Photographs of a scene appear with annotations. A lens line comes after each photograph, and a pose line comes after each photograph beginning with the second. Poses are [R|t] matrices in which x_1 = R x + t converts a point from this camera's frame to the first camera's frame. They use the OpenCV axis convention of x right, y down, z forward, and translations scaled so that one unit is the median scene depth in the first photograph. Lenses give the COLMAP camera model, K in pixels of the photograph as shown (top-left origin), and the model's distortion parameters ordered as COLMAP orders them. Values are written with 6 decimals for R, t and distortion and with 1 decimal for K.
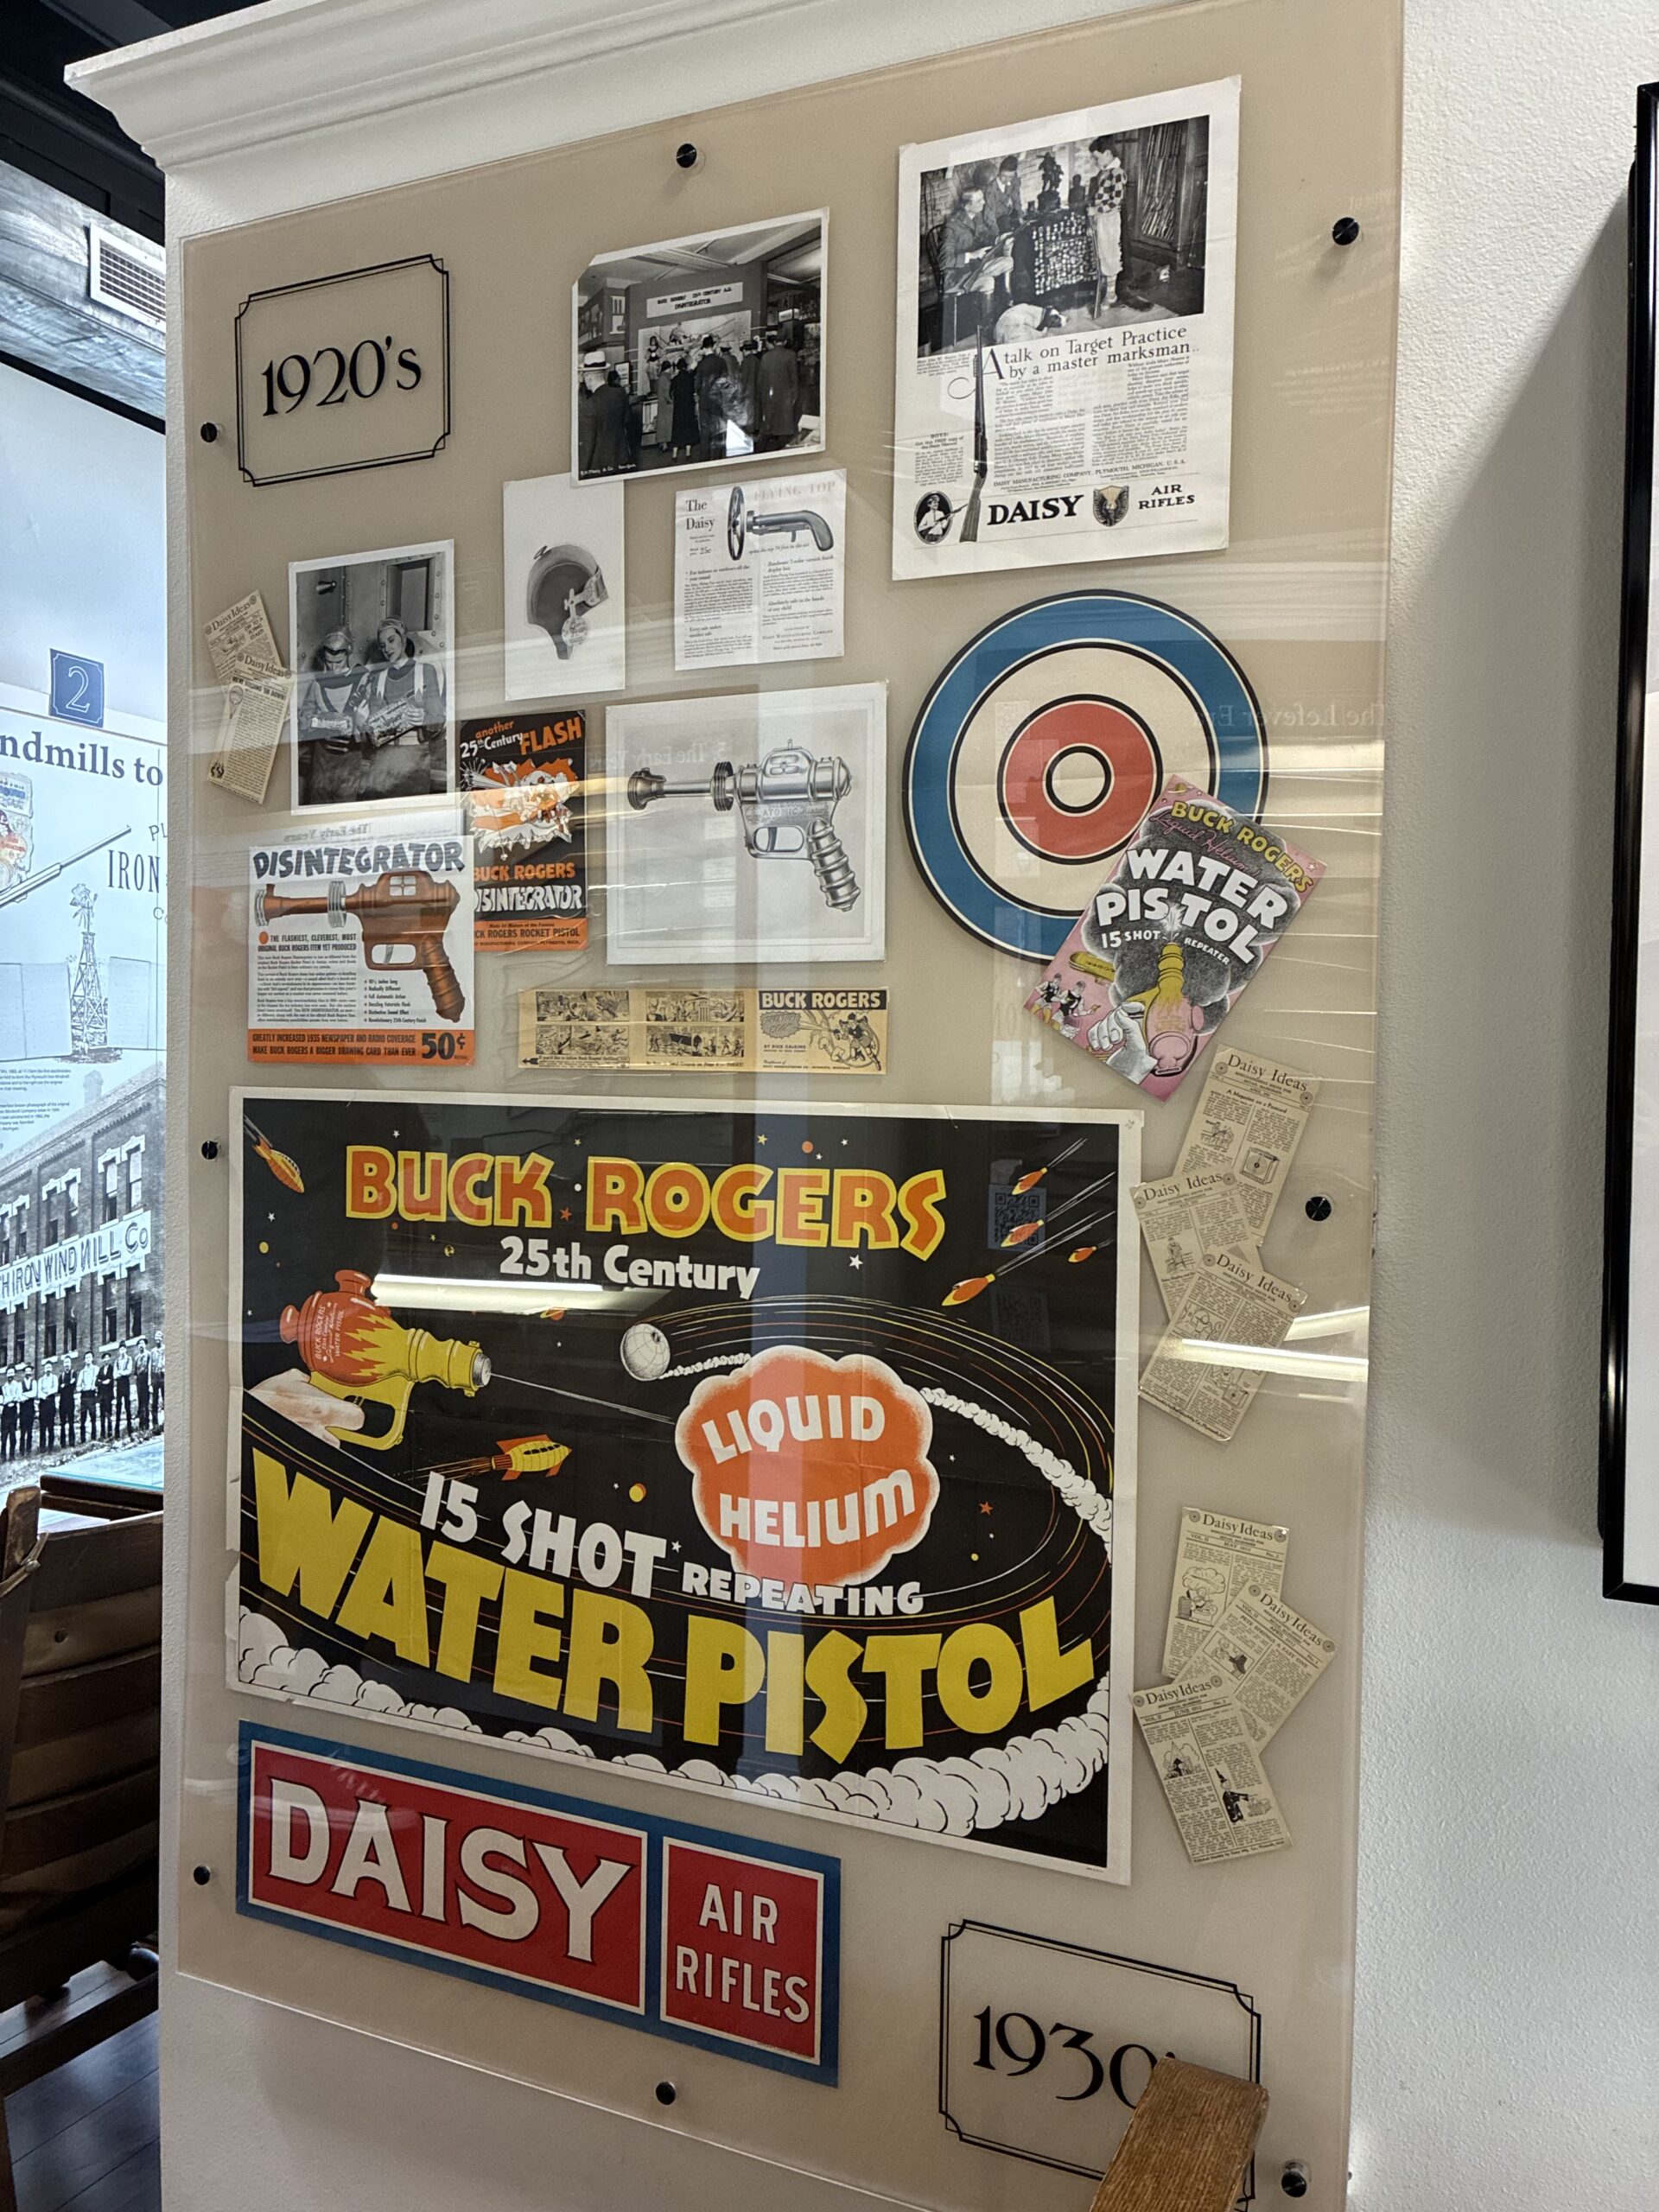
lens RADIAL K [[1679.7, 0, 832.1], [0, 1679.7, 1101.1], [0, 0, 1]] dist [0.015177, 0.001593]
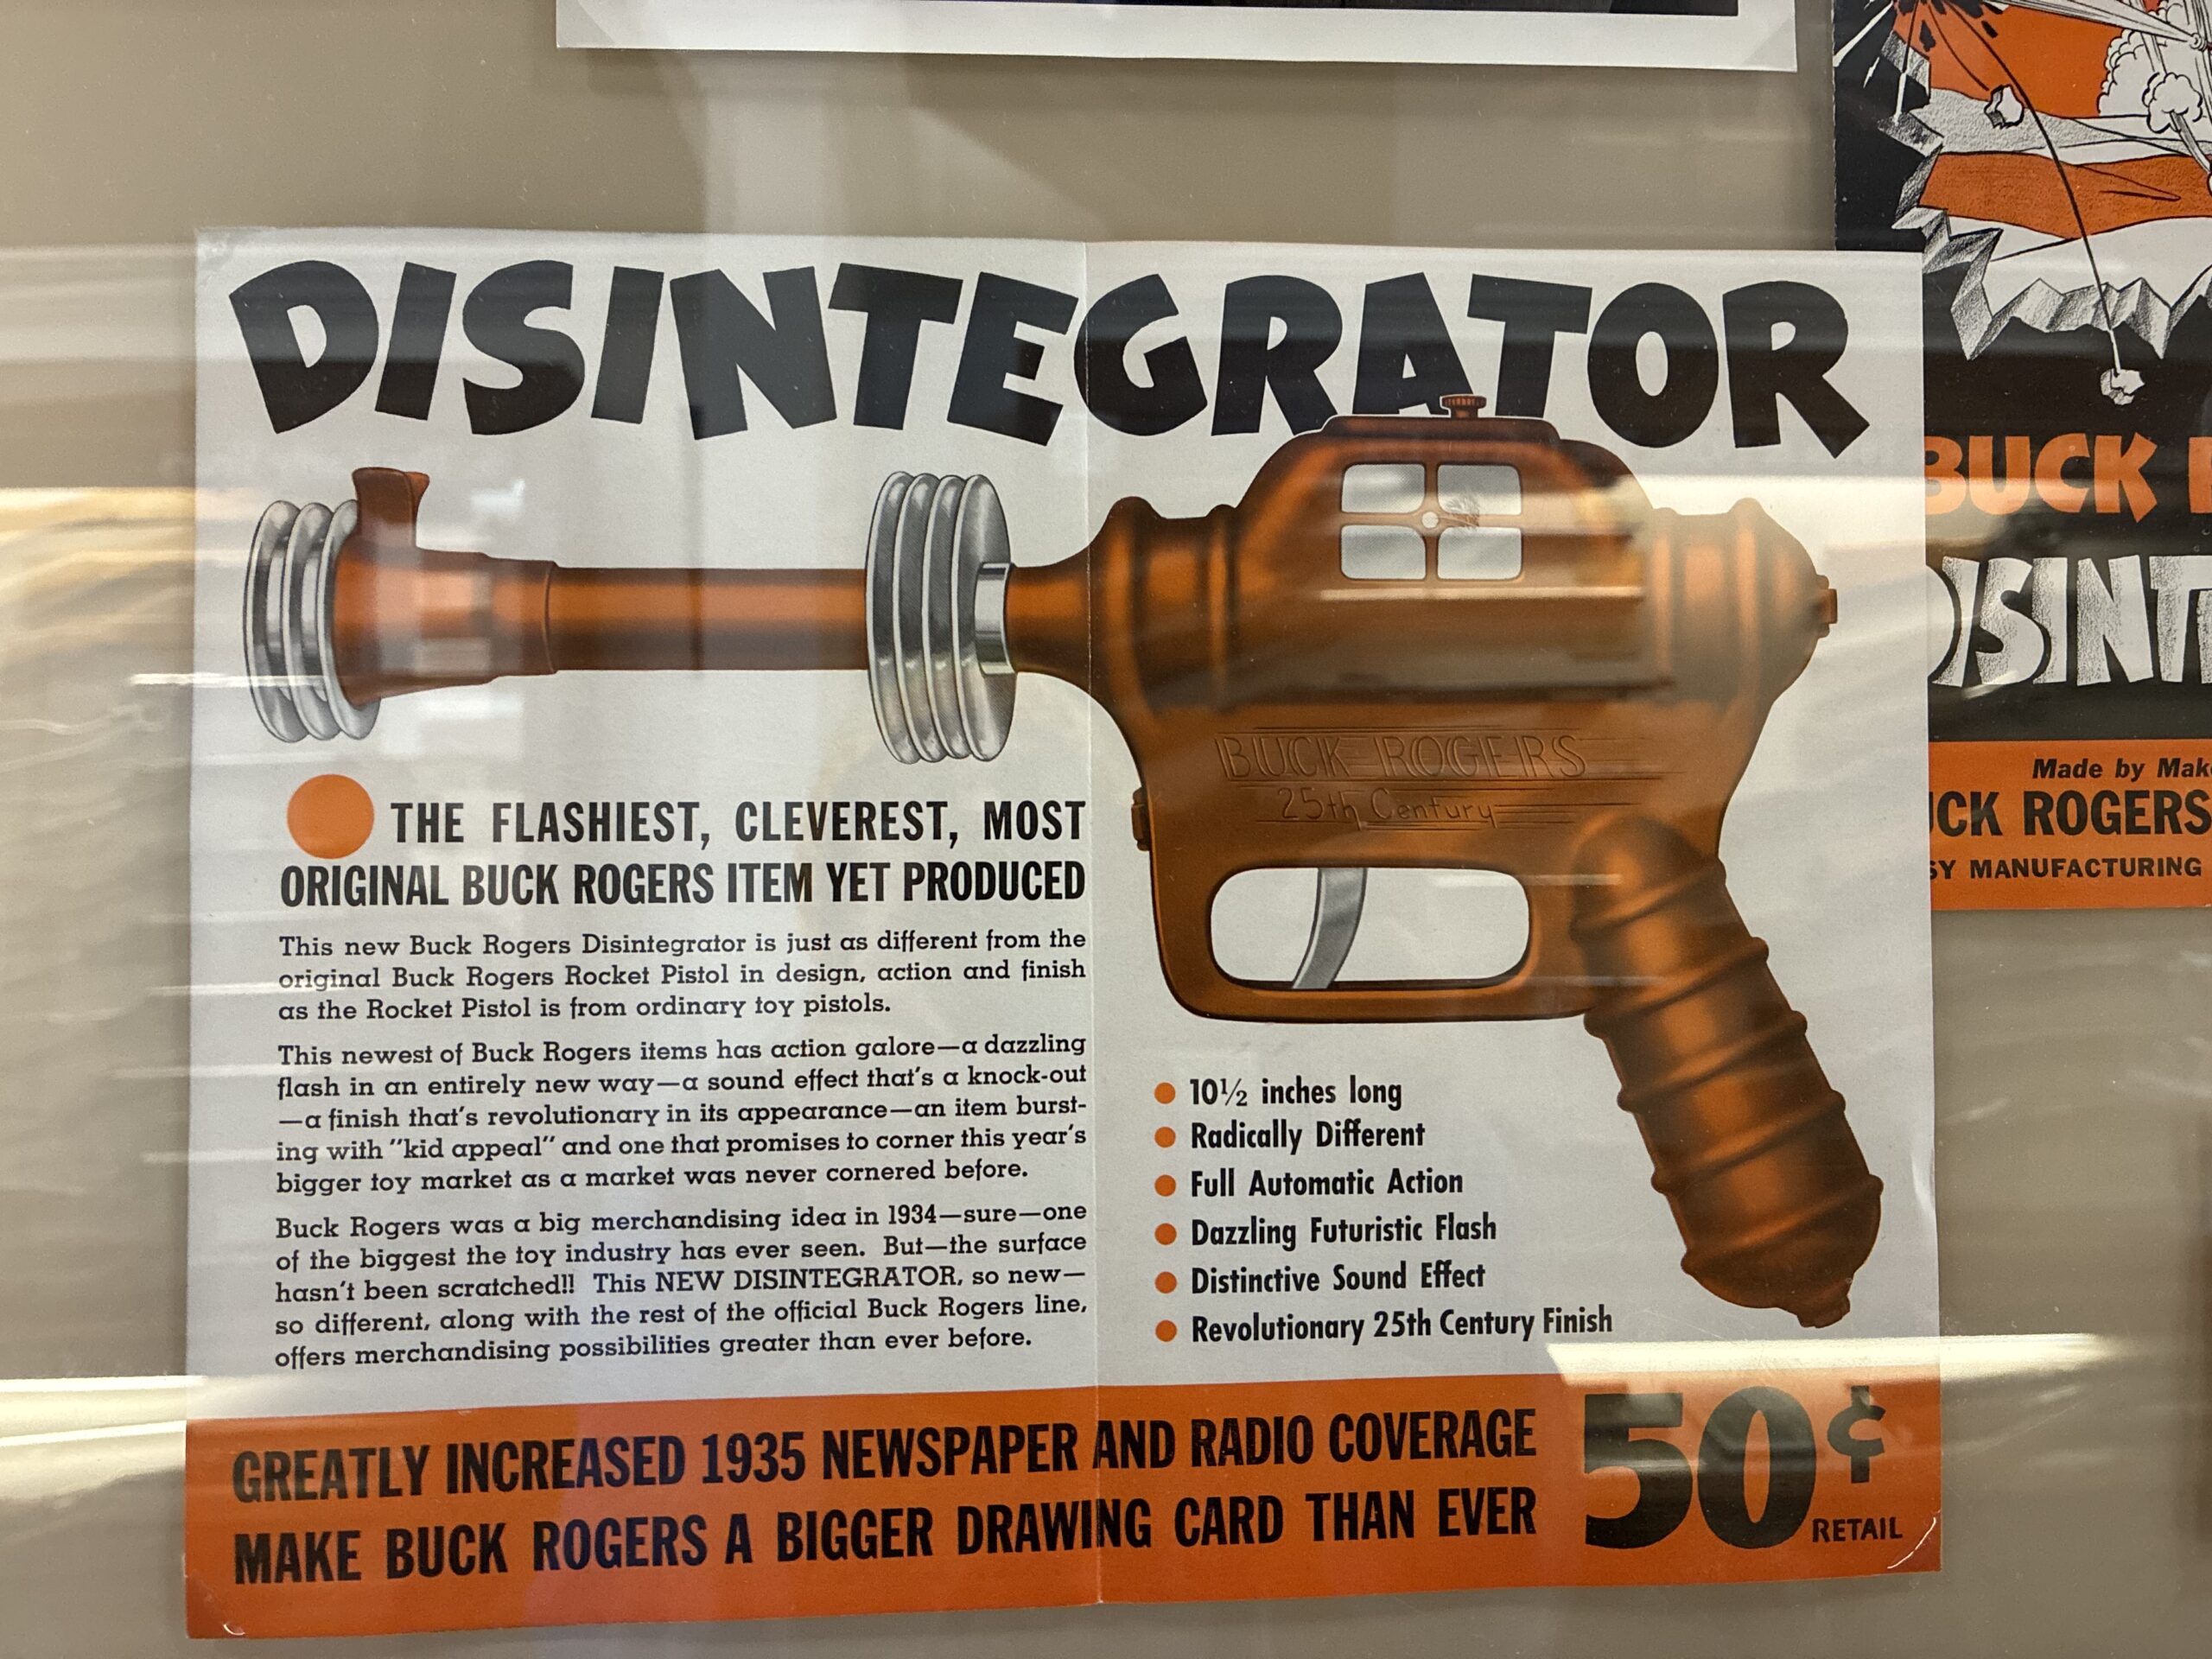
lens RADIAL K [[1679.7, 0, 1106.4], [0, 1679.7, 832.0], [0, 0, 1]] dist [0.015177, 0.001593]
pose [[0.879217, -0.008002, 0.476355, -0.358590], [0.031798, 0.998615, -0.041914, -0.089417], [-0.475360, 0.051998, 0.878253, 0.854608]]
